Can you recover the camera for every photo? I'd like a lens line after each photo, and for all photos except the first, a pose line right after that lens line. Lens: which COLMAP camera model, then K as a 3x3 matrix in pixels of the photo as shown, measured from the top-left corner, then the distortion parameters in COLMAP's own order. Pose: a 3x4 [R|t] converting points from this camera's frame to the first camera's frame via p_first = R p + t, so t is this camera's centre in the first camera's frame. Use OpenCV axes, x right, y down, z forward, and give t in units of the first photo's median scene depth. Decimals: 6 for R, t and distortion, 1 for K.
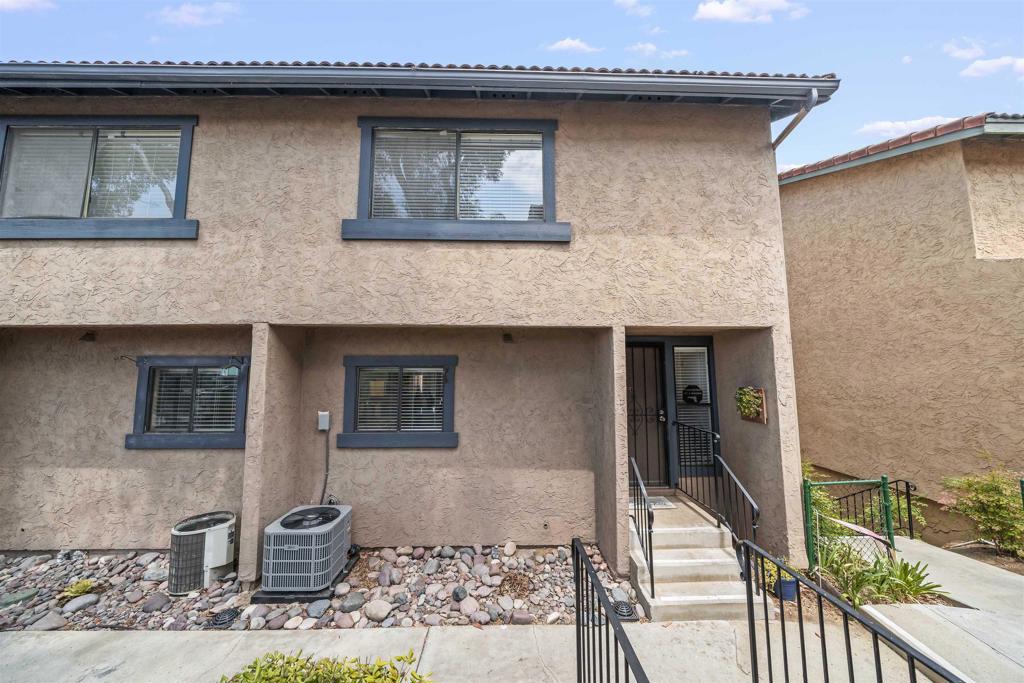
lens RADIAL K [[350.0, 0, 515.7], [0, 350.0, 333.3], [0, 0, 1]] dist [-0.006056, 0.000132]
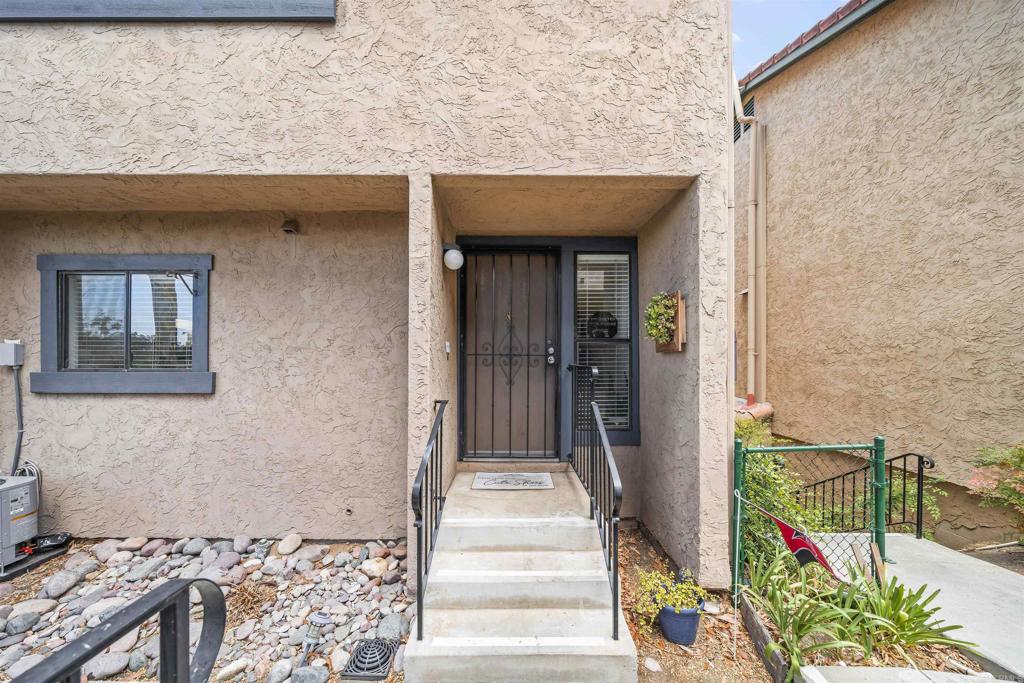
lens RADIAL K [[350.0, 0, 529.2], [0, 350.0, 360.4], [0, 0, 1]] dist [-0.006056, 0.000132]
pose [[0.999706, 0.002517, -0.024132, 0.471382], [-0.000134, 0.995159, 0.098274, 0.215628], [0.024263, -0.098241, 0.994867, 0.405113]]
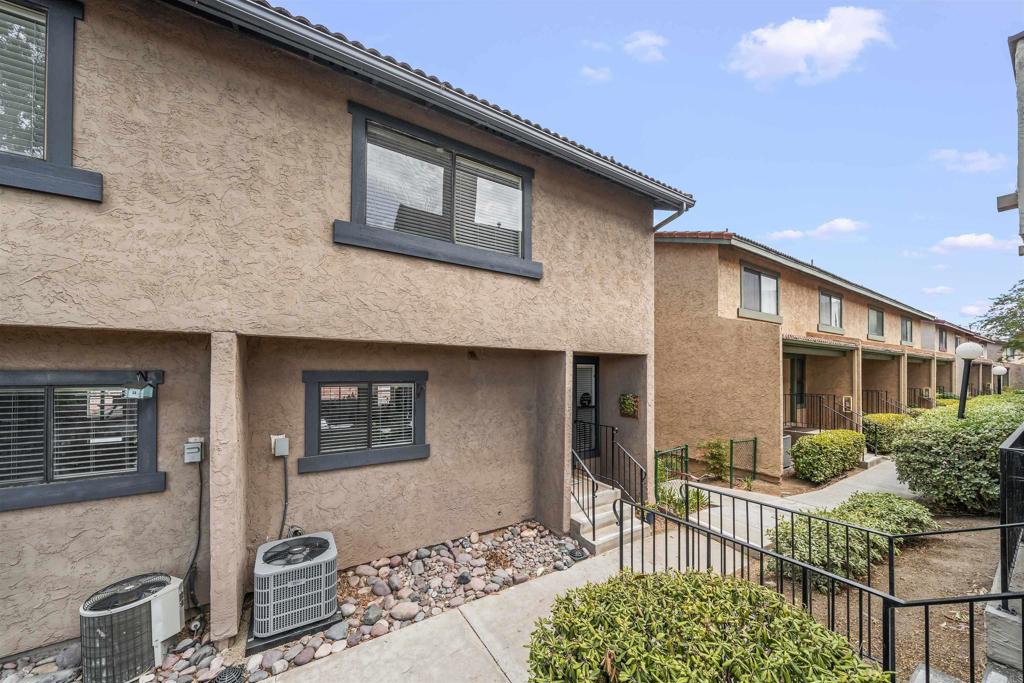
lens RADIAL K [[360.8, 0, 512.5], [0, 360.8, 364.4], [0, 0, 1]] dist [-0.004223, 0.000392]
pose [[0.858680, 0.015397, 0.512281, -0.554098], [-0.059689, 0.995751, 0.070122, -0.049864], [-0.509024, -0.090790, 0.855951, -0.041552]]
